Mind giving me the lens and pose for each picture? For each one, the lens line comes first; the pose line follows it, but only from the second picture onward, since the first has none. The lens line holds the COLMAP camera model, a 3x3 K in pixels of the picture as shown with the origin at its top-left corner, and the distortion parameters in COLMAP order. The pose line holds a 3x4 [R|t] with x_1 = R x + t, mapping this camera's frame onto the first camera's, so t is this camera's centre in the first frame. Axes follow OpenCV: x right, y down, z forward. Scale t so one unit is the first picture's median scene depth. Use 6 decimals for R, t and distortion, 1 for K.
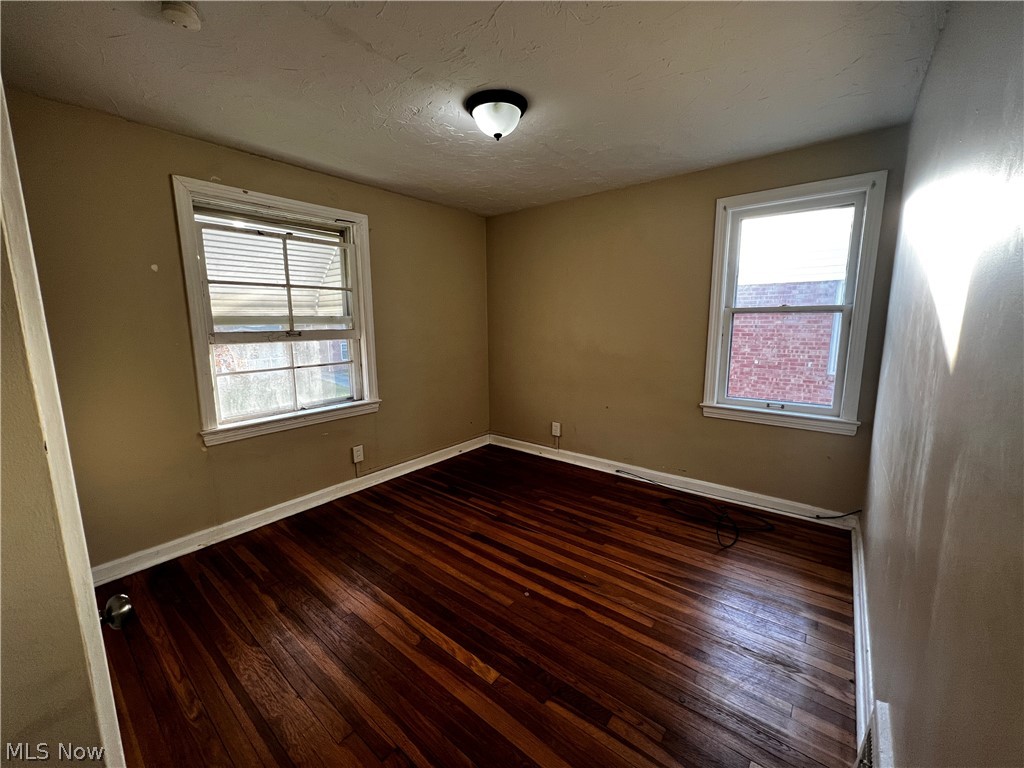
lens RADIAL K [[410.7, 0, 505.3], [0, 410.7, 381.6], [0, 0, 1]] dist [-0.001329, 0.000162]
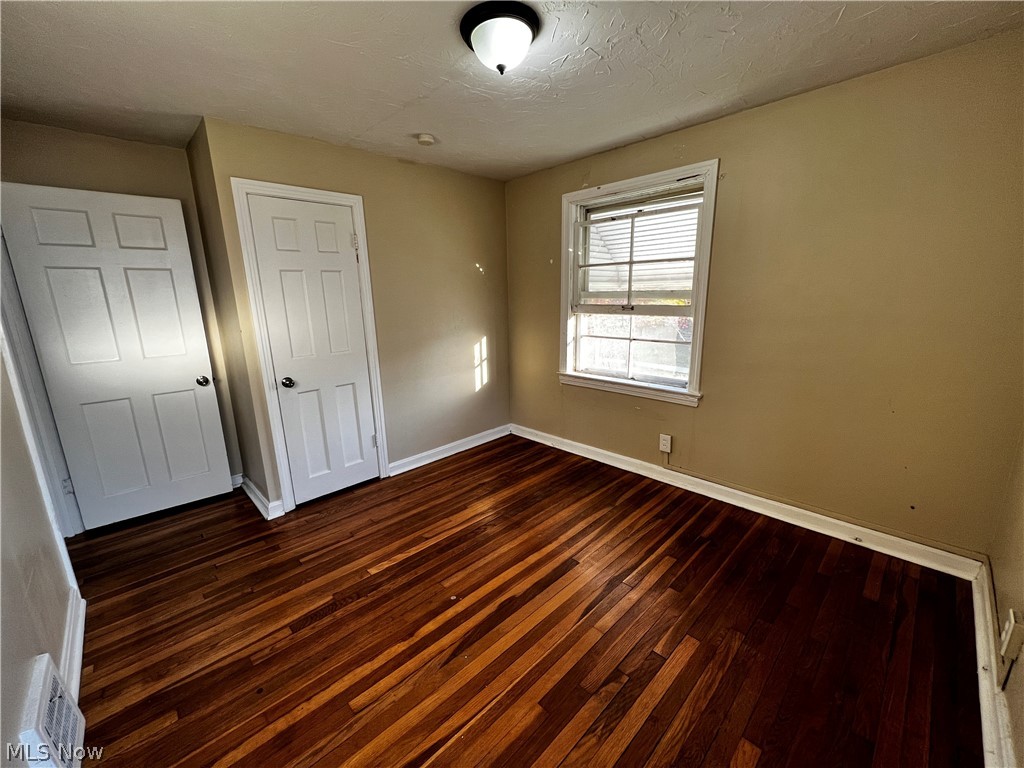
lens RADIAL K [[410.7, 0, 511.6], [0, 410.7, 380.0], [0, 0, 1]] dist [-0.001329, 0.000162]
pose [[-0.113479, 0.220062, -0.968863, 0.627395], [-0.124498, 0.964326, 0.233614, -0.152386], [0.985709, 0.147132, -0.082034, 0.844580]]
